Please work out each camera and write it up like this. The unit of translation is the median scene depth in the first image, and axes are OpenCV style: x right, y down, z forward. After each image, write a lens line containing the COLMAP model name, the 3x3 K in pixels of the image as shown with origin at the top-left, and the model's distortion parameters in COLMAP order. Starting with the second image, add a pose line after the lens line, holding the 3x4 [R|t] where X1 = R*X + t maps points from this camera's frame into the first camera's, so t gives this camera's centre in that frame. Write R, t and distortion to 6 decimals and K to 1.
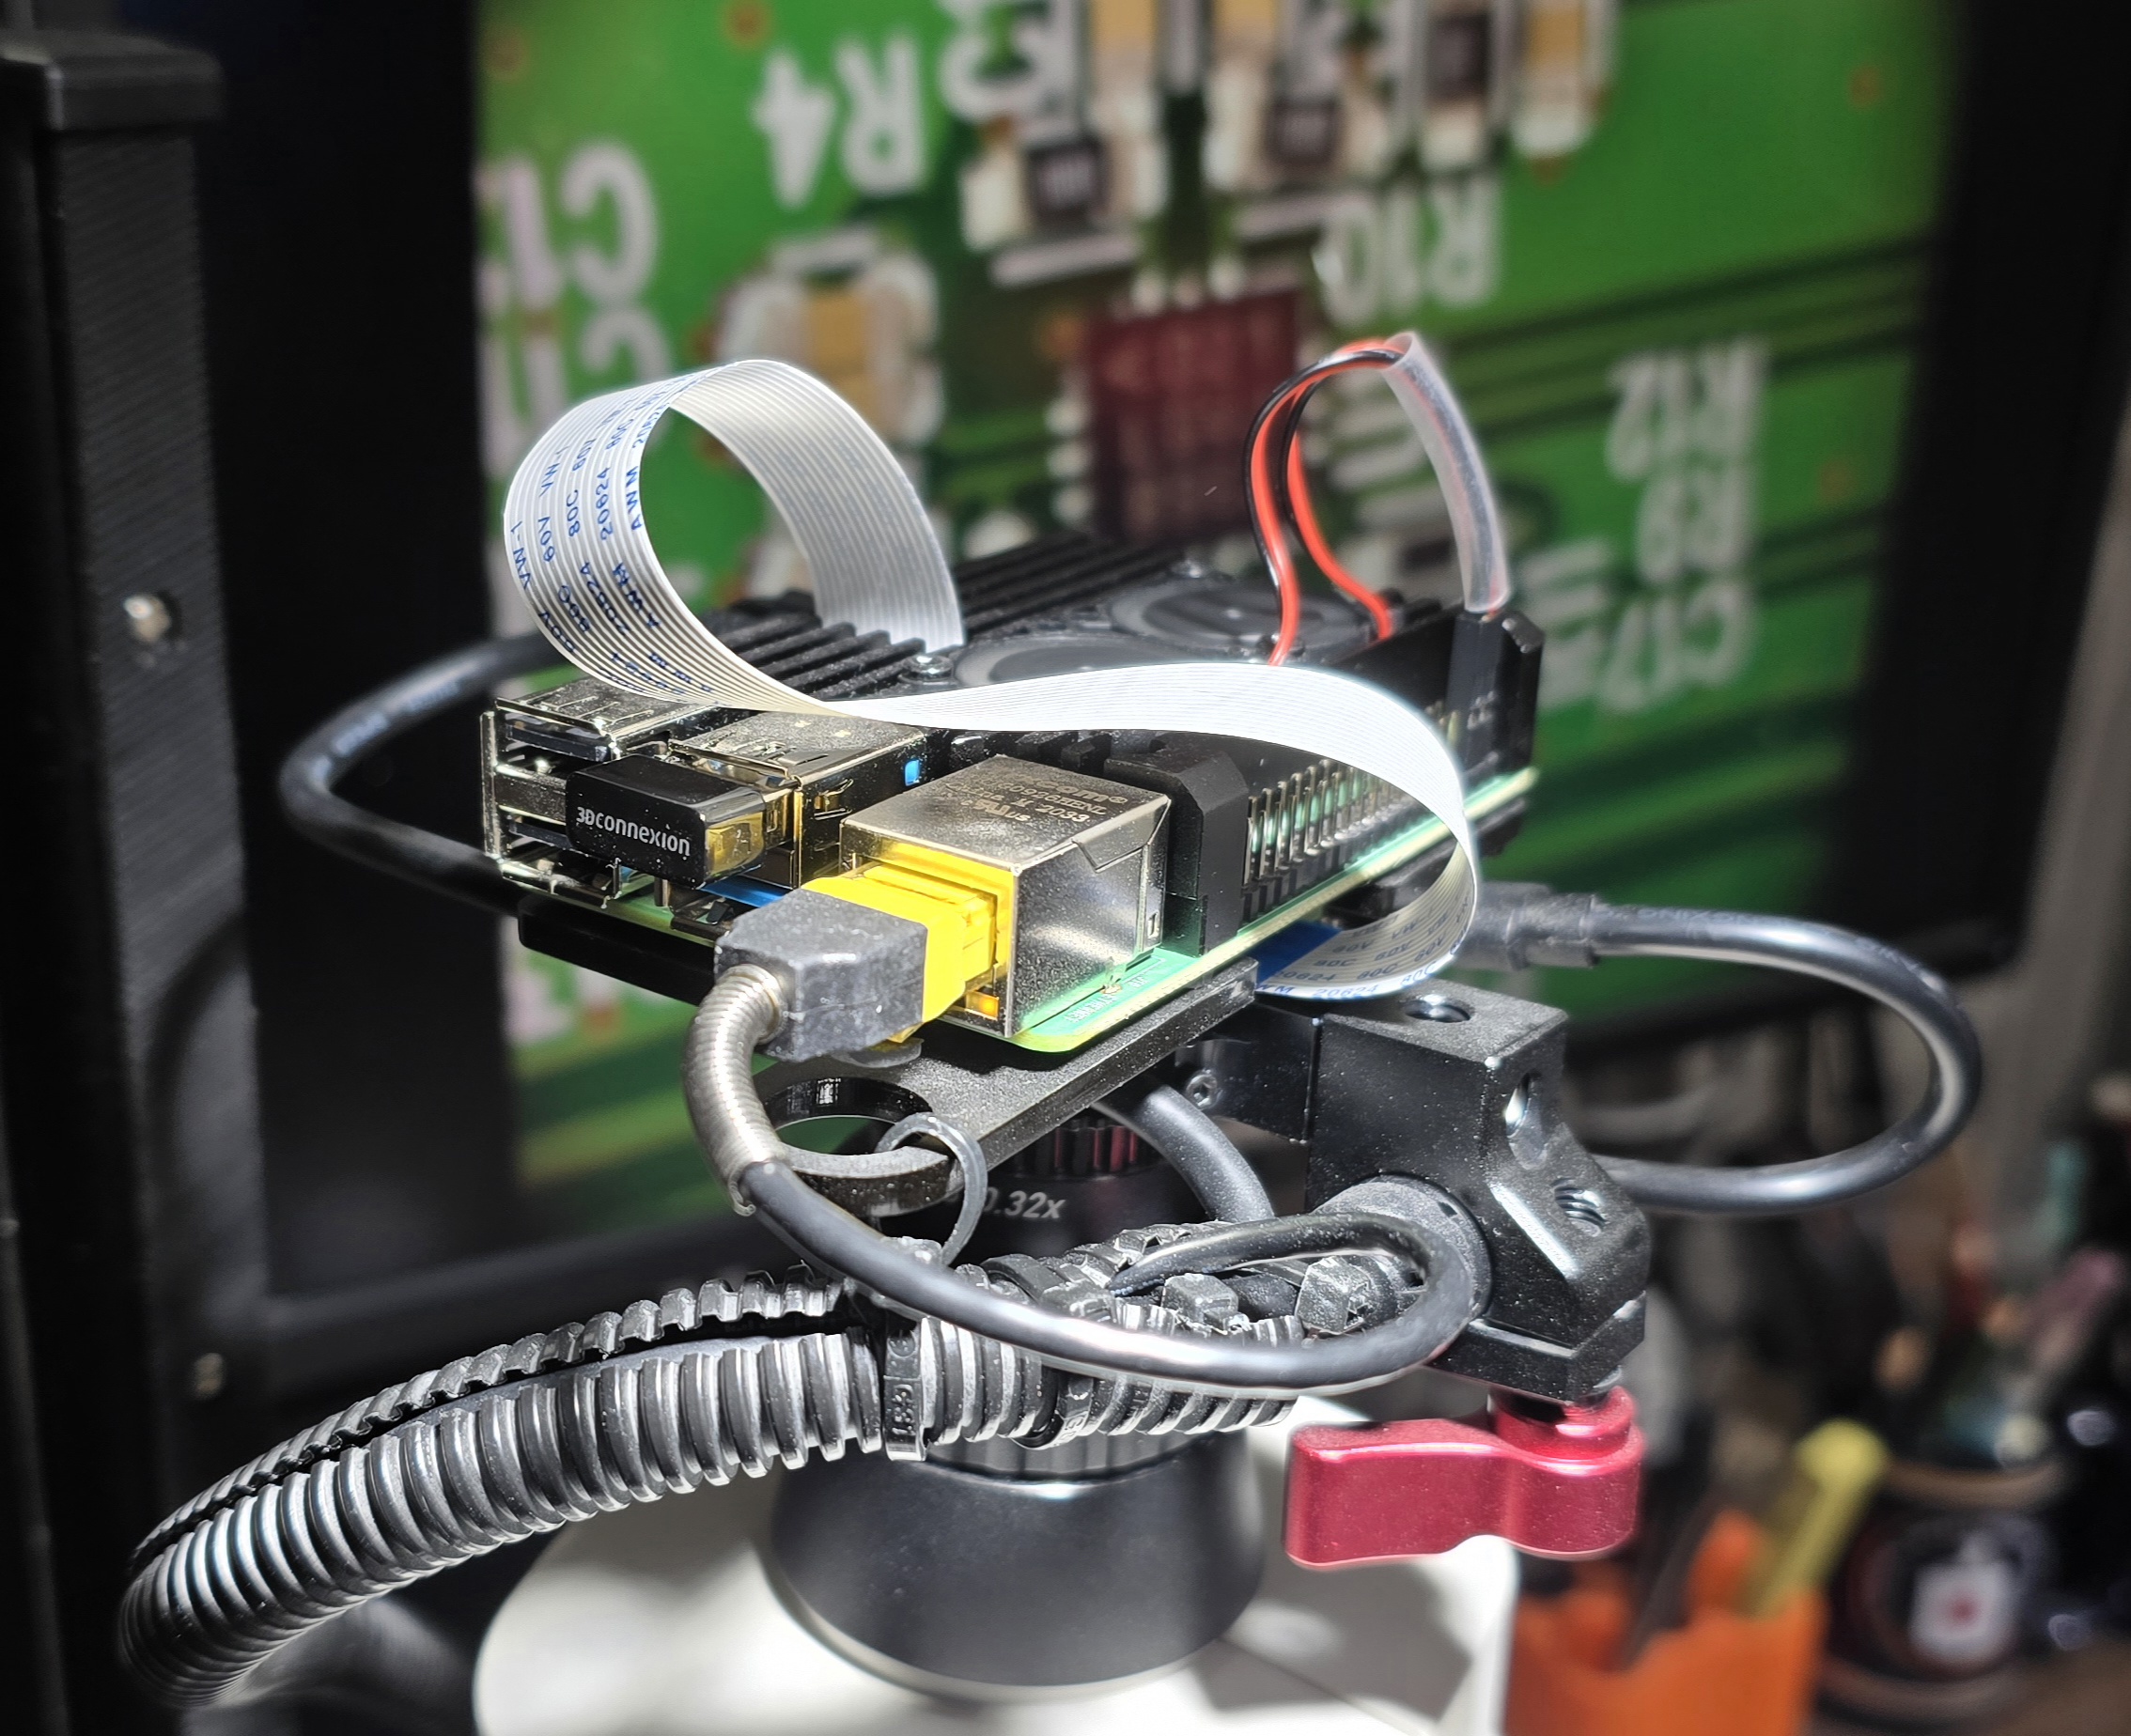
lens RADIAL K [[2186.3, 0, 1065.5], [0, 2186.3, 868.0], [0, 0, 1]] dist [0.097392, -0.004130]
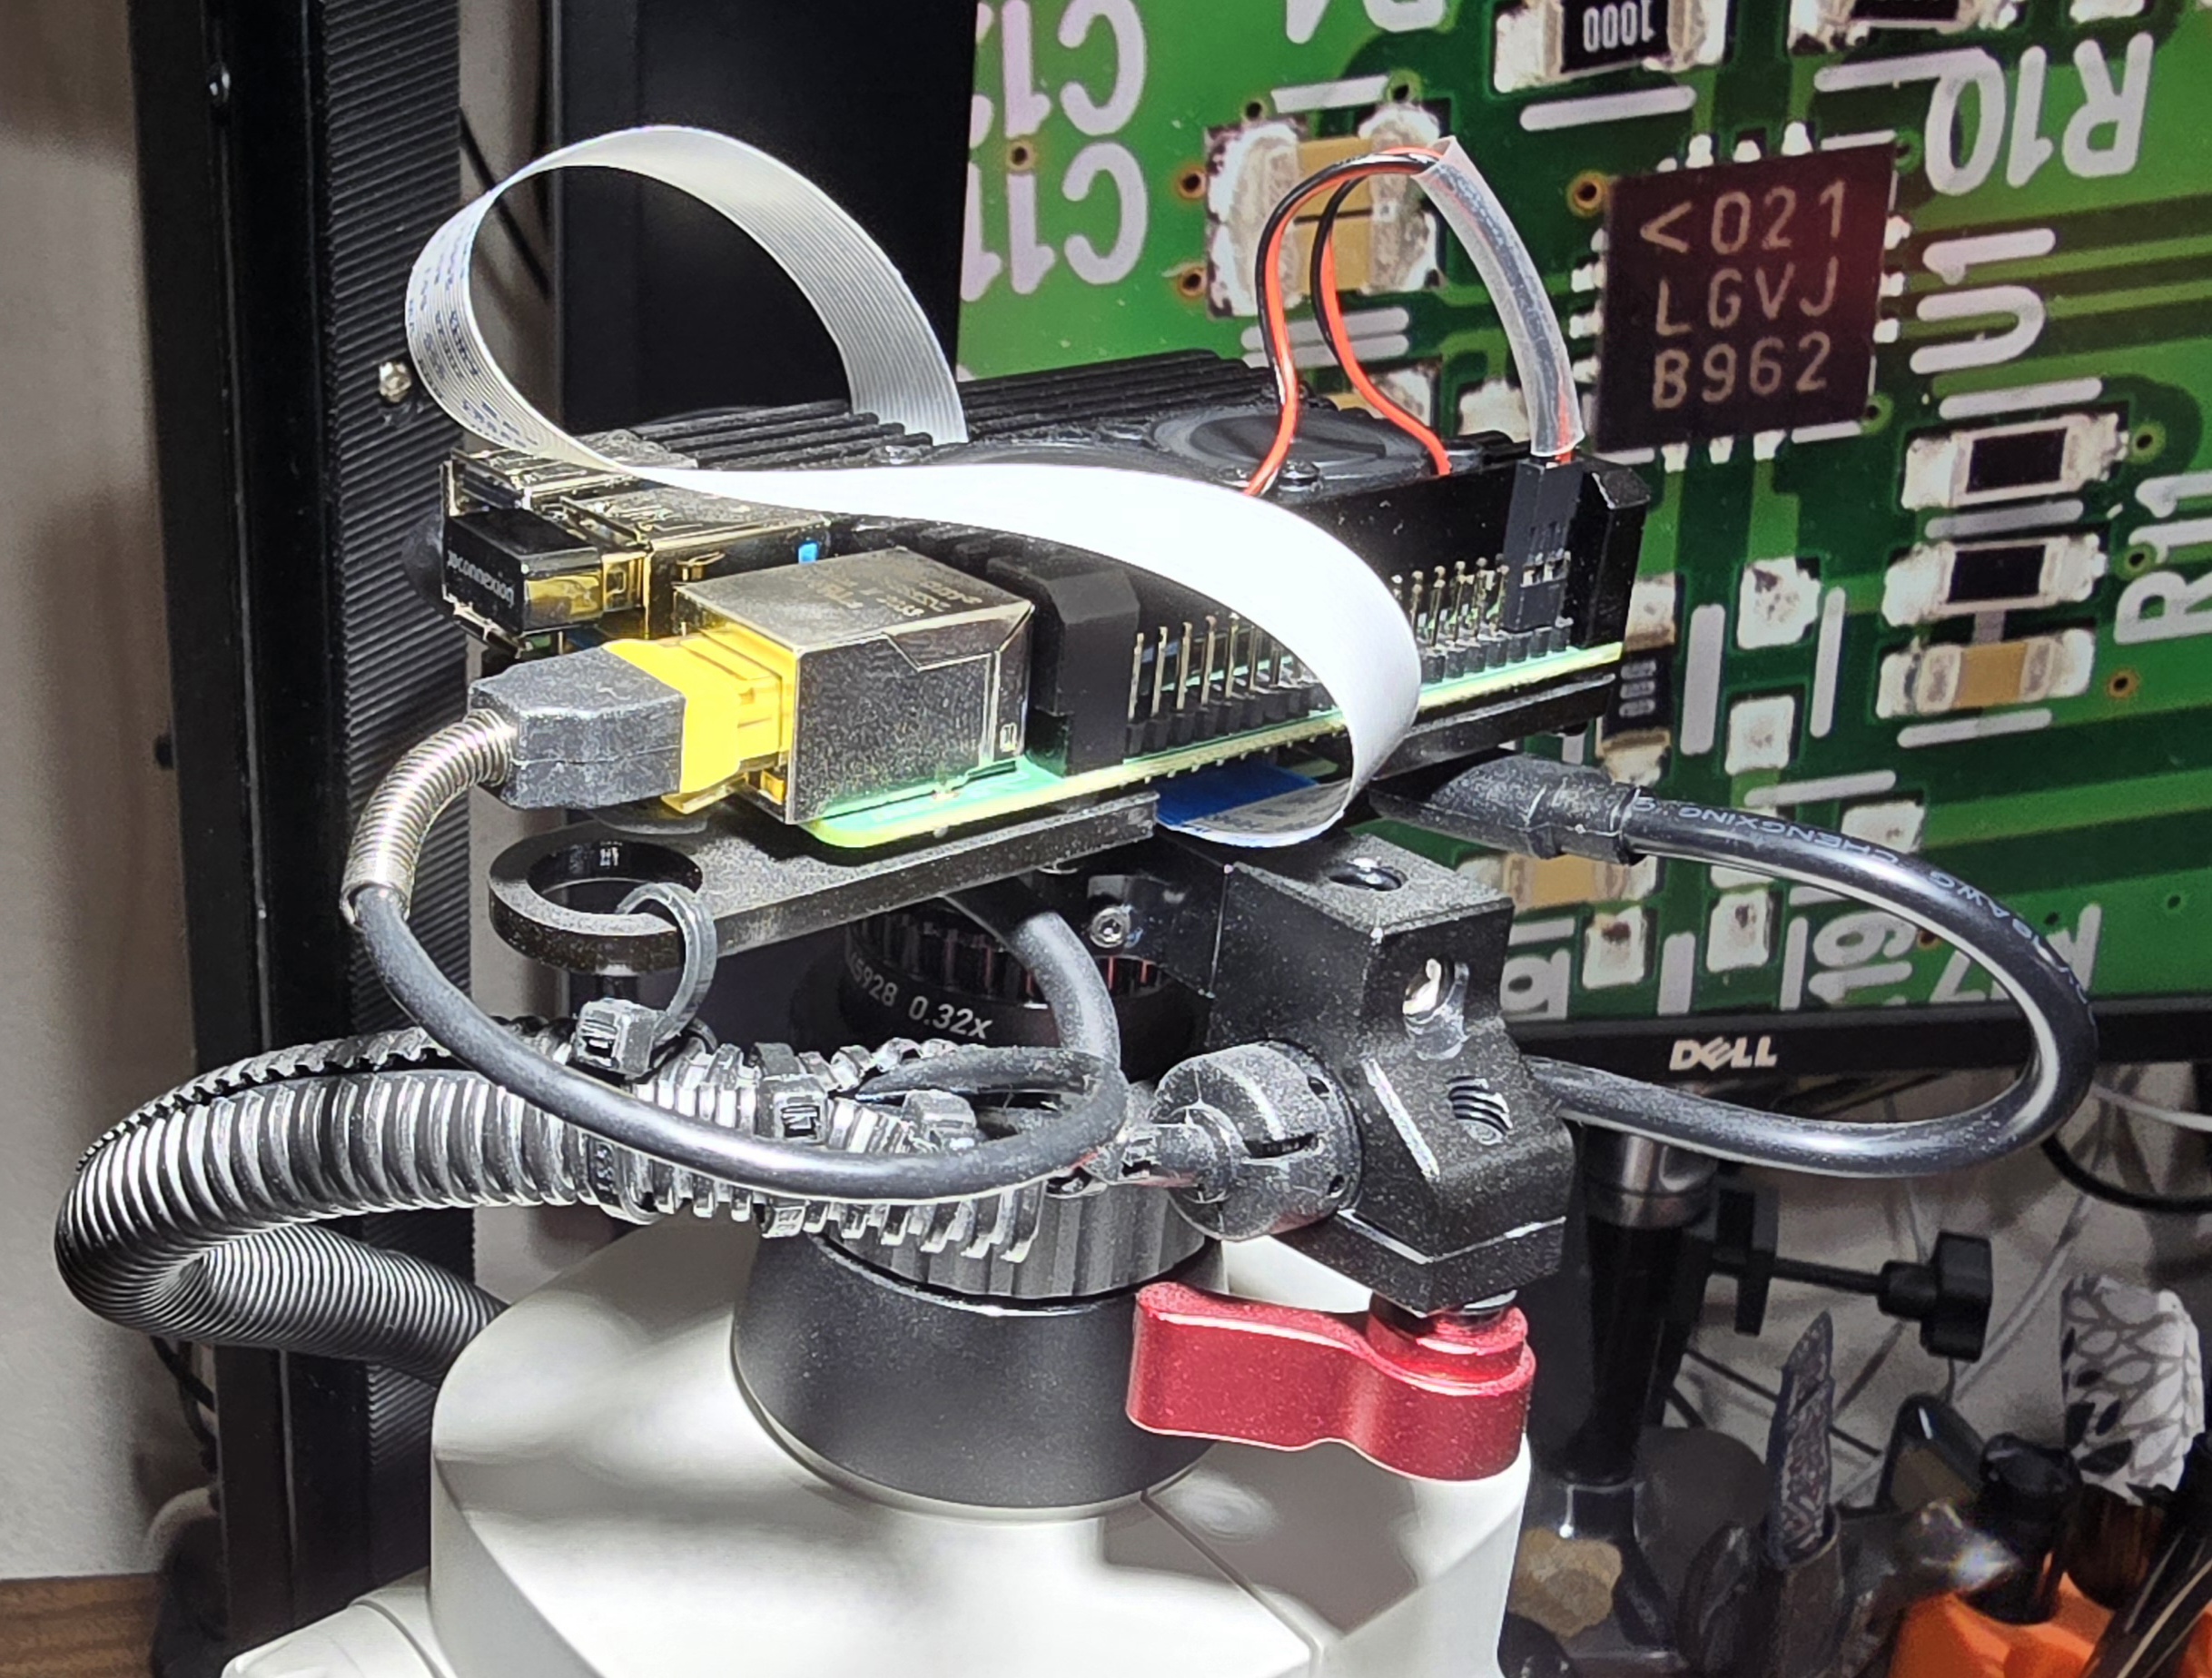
lens RADIAL K [[2177.8, 0, 1106.0], [0, 2177.8, 839.0], [0, 0, 1]] dist [0.019340, 0.022503]
pose [[0.941333, 0.129055, -0.311828, 0.380956], [-0.116701, 0.991469, 0.058045, 0.010115], [0.316659, -0.018249, 0.948364, 0.108279]]
